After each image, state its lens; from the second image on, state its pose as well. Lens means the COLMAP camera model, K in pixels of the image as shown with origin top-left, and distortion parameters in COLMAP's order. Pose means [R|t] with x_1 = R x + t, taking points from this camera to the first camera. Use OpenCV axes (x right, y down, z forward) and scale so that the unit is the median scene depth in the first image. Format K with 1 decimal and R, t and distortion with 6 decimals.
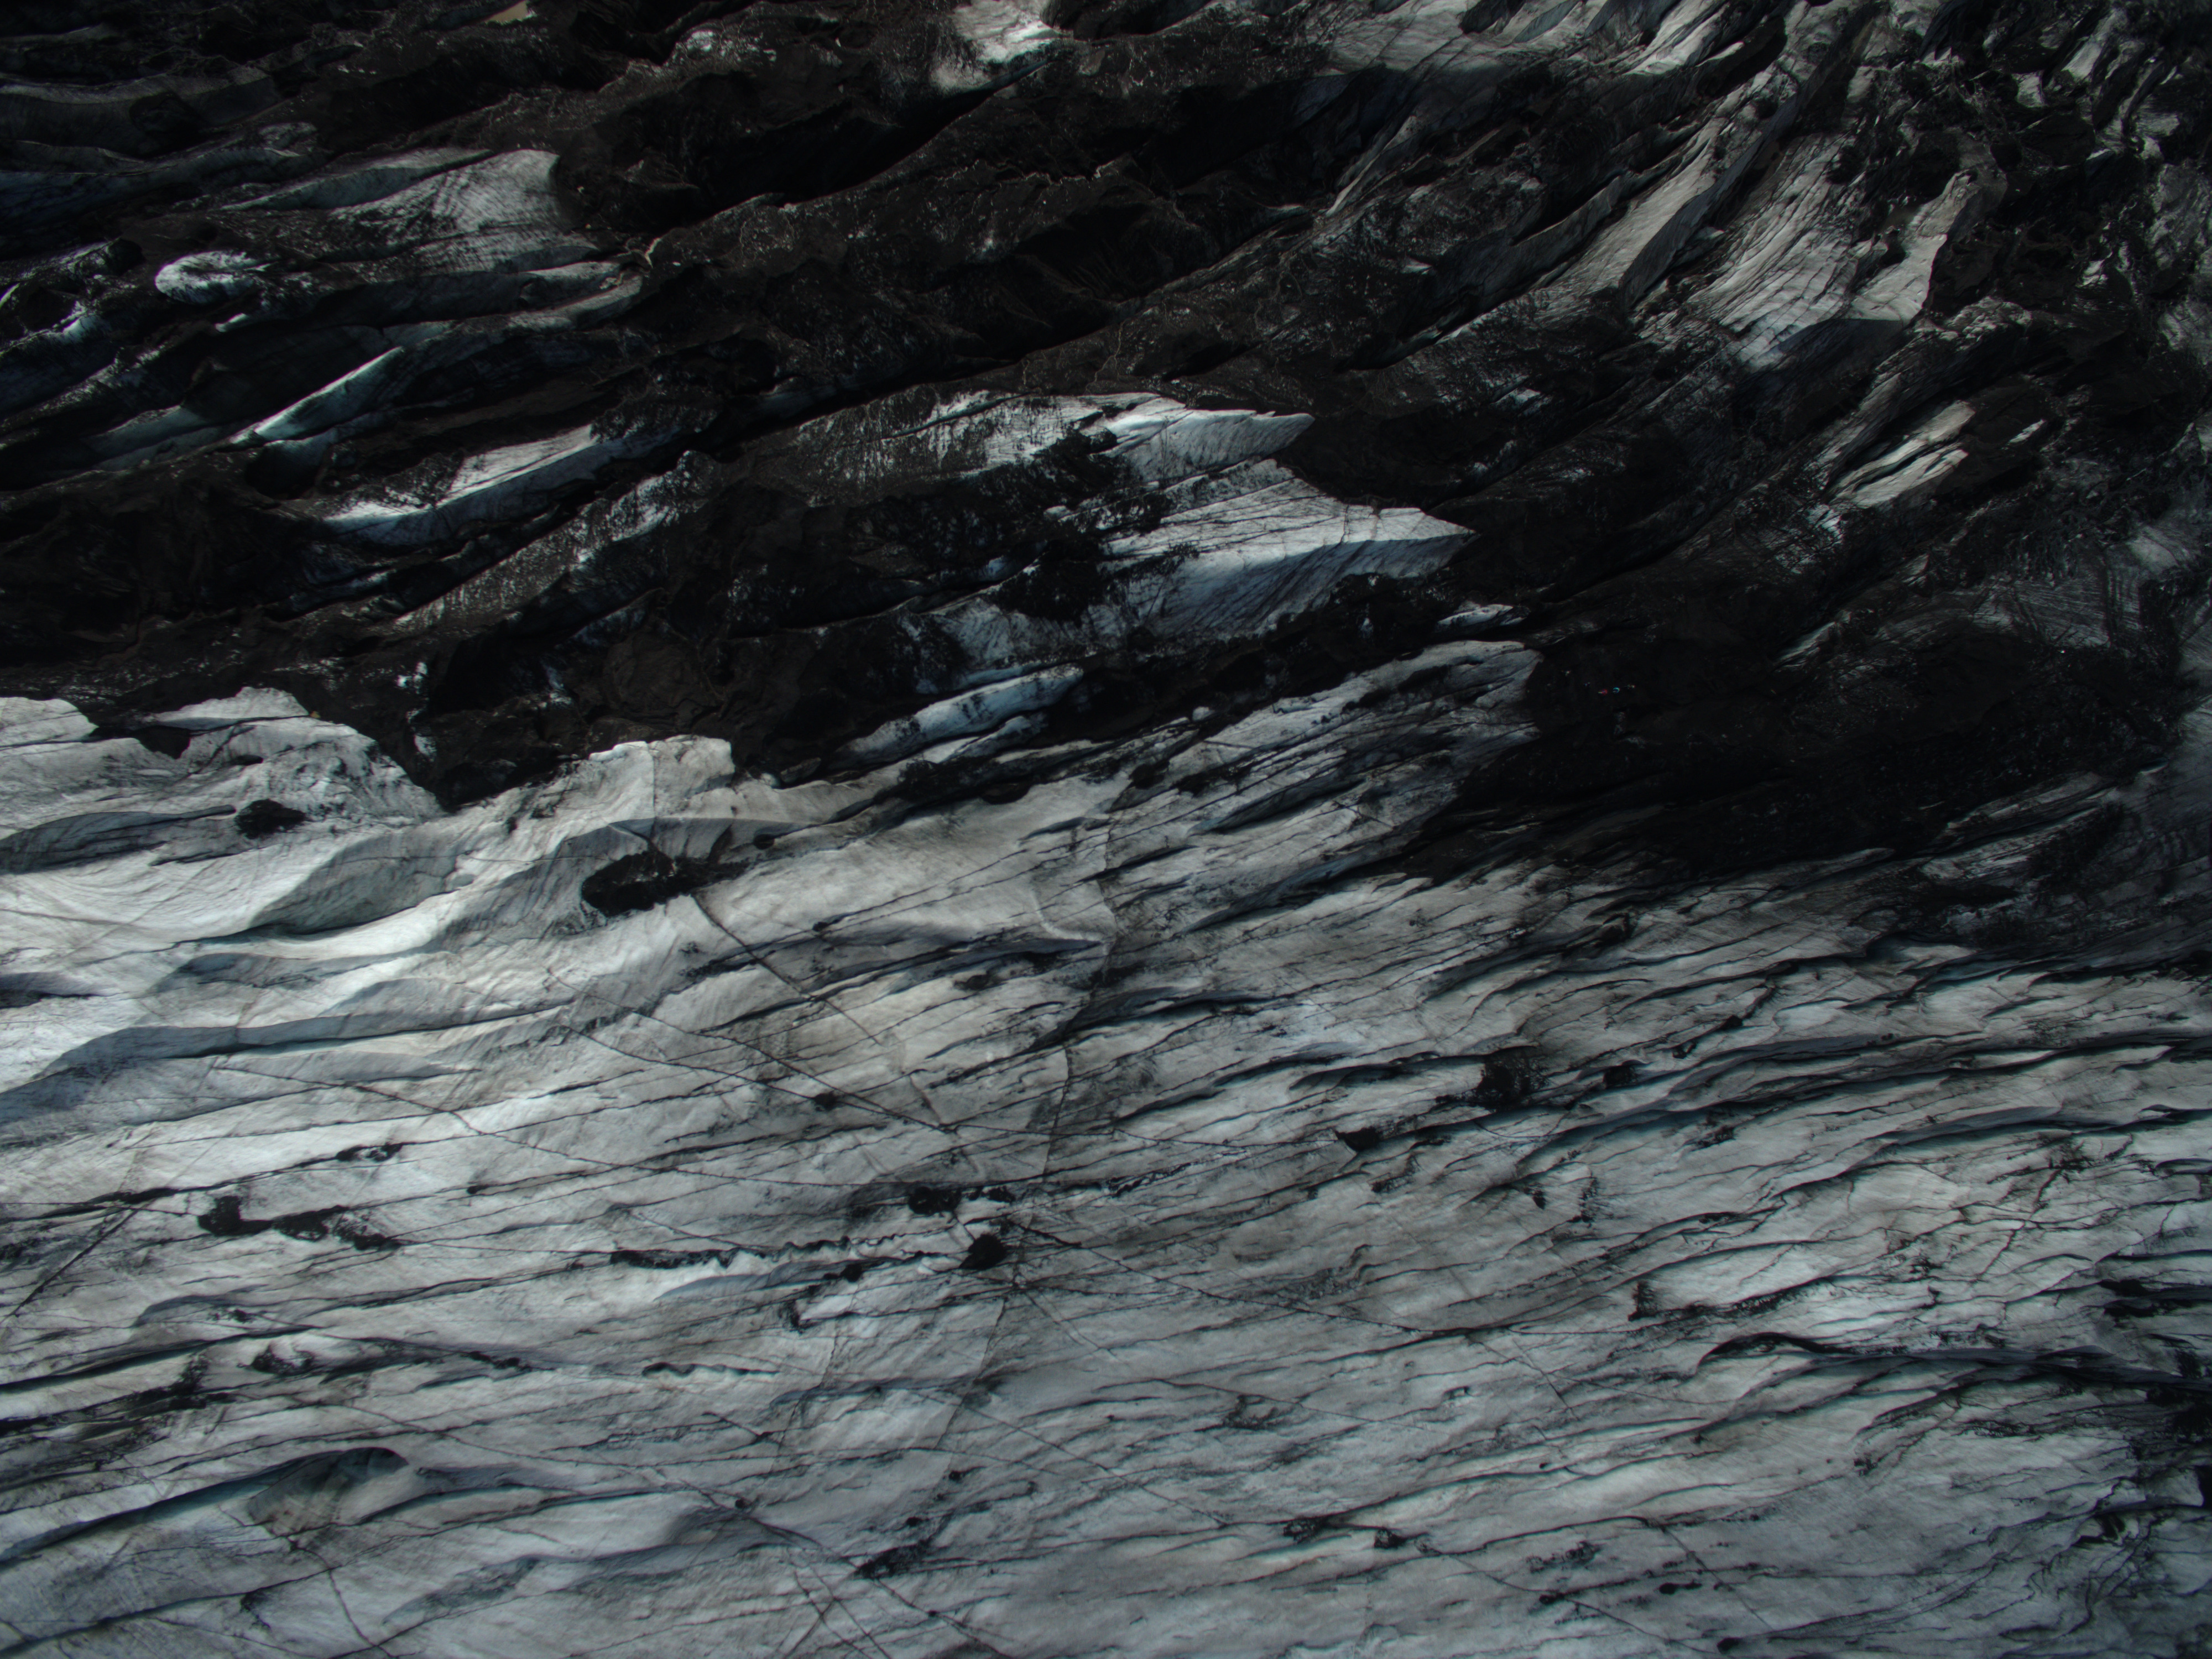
lens RADIAL K [[1289.3, 0, 1099.7], [0, 1289.3, 813.5], [0, 0, 1]] dist [-0.103050, 0.092334]
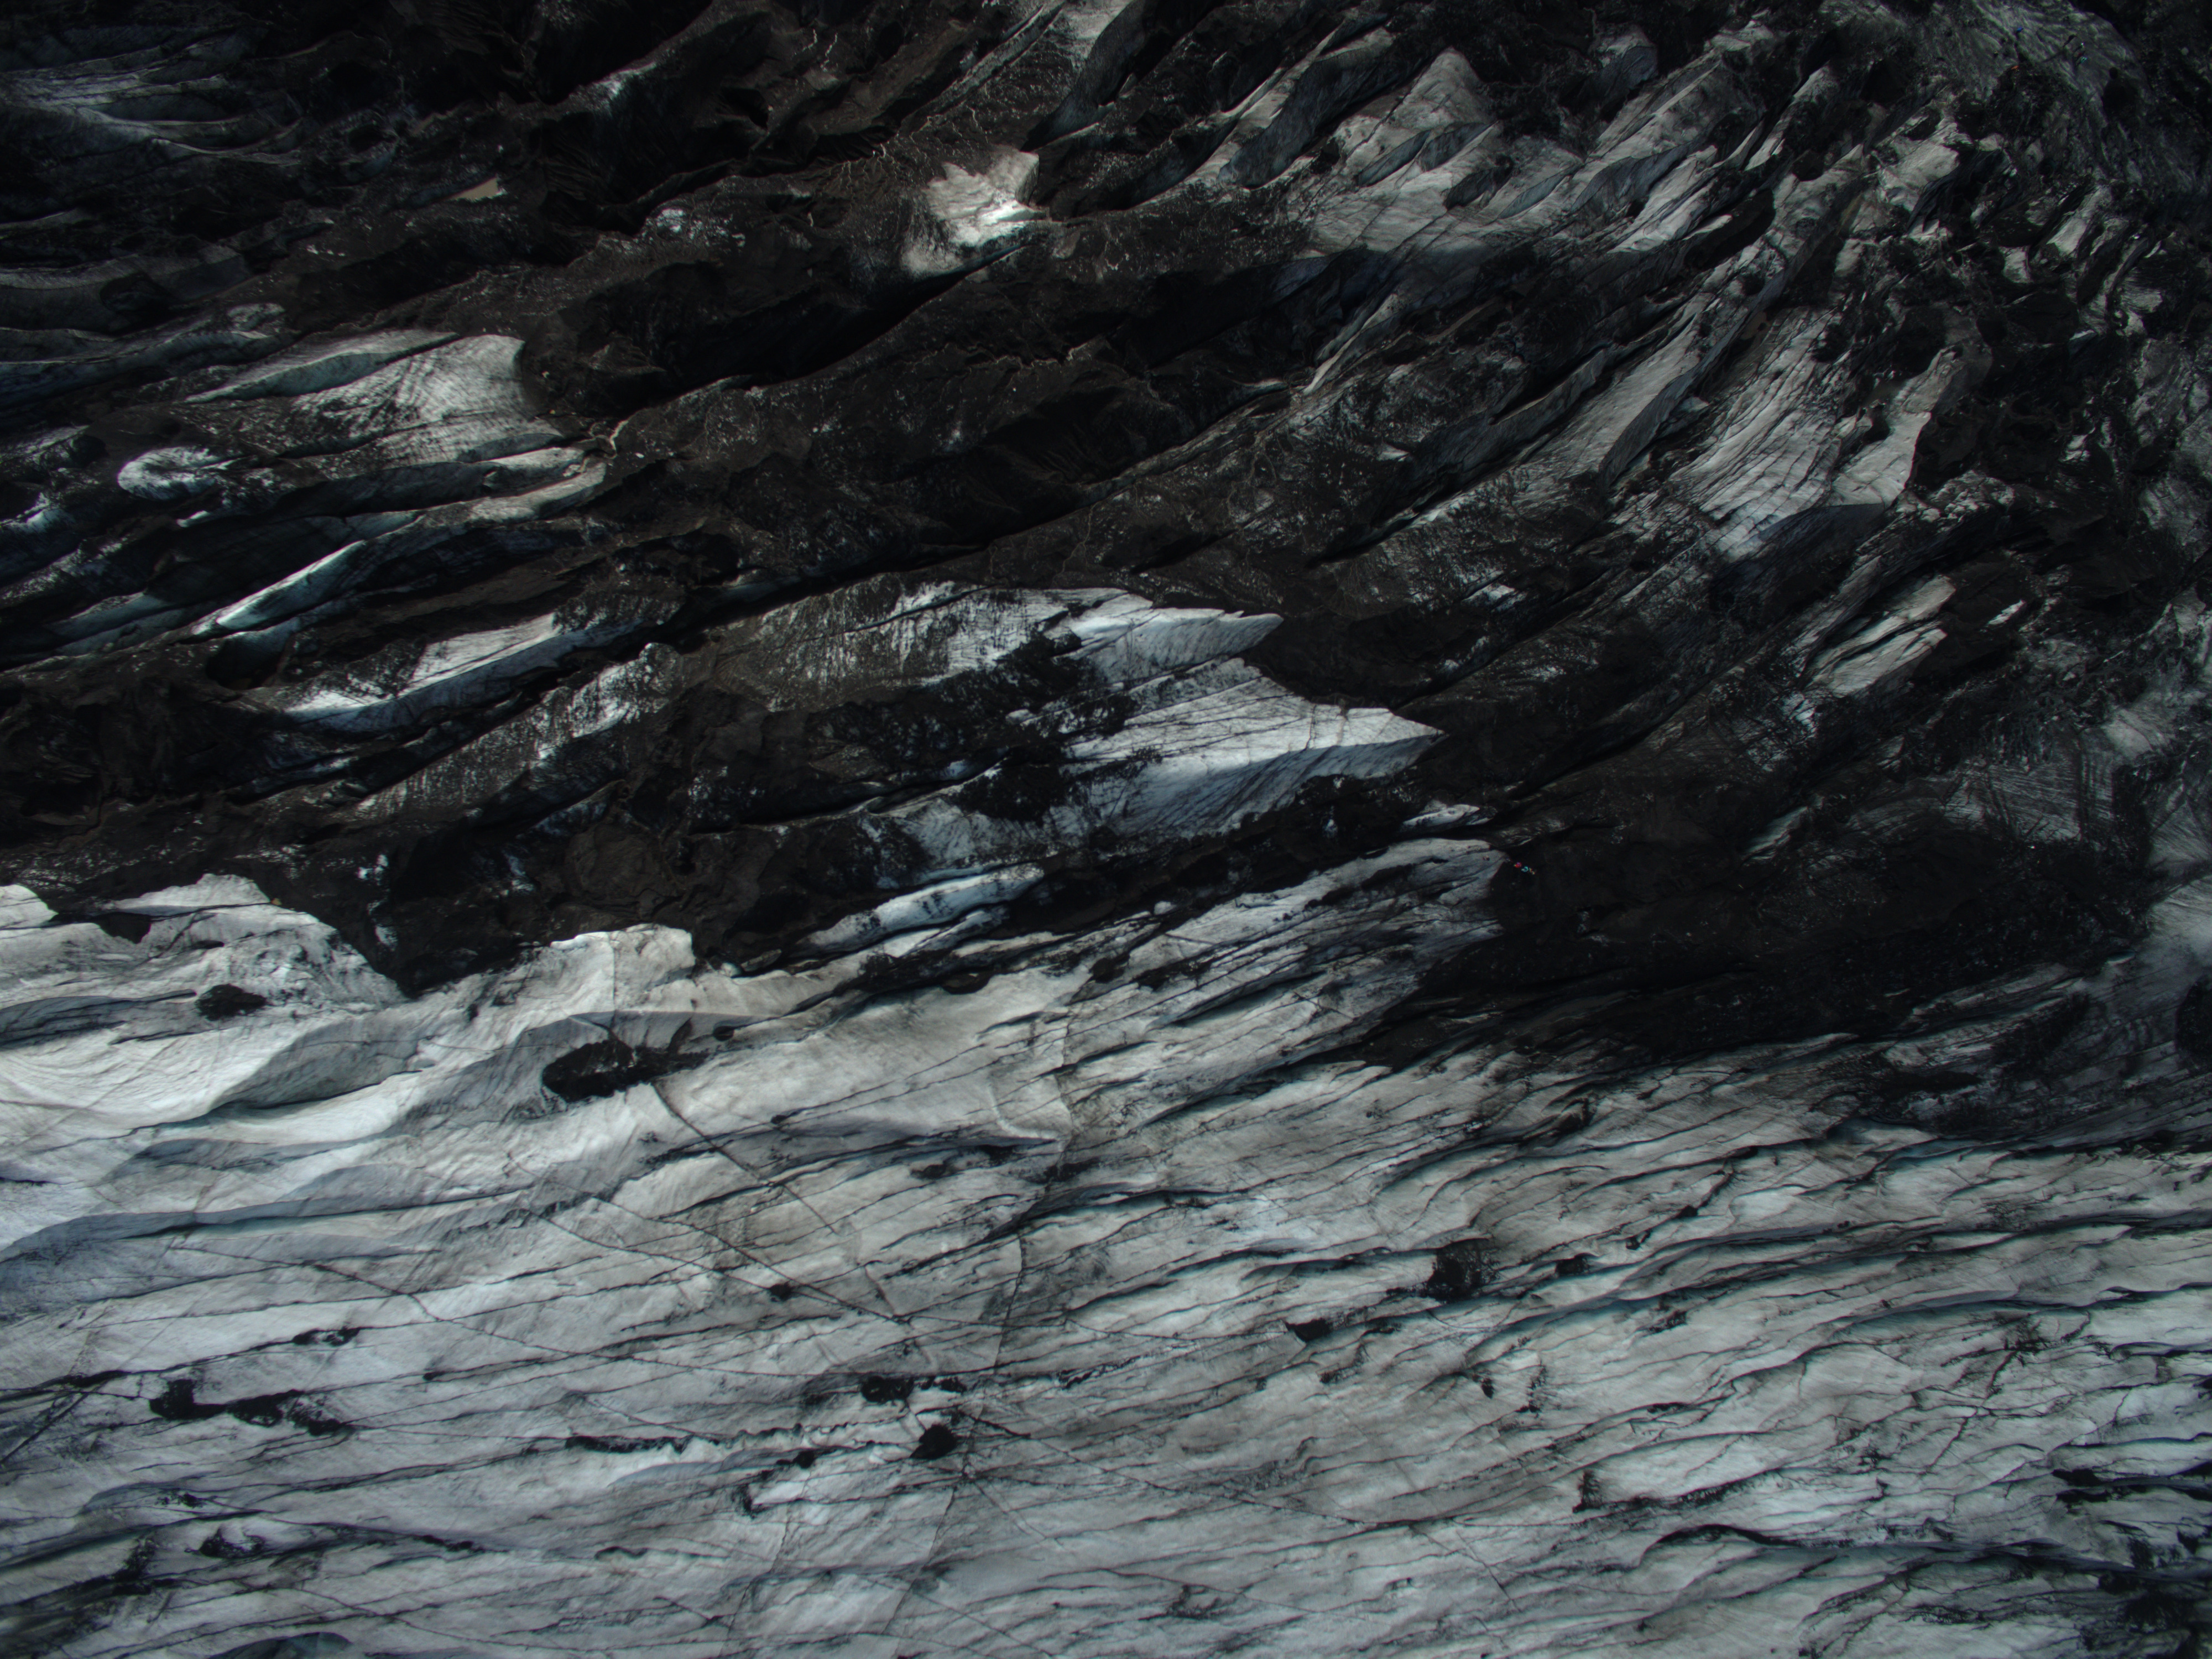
lens RADIAL K [[1289.3, 0, 1099.7], [0, 1289.3, 813.5], [0, 0, 1]] dist [-0.103050, 0.092334]
pose [[0.999772, 0.021175, -0.002884, 0.032237], [-0.021119, 0.999610, 0.018282, -0.173184], [0.003270, -0.018216, 0.999829, 0.002154]]
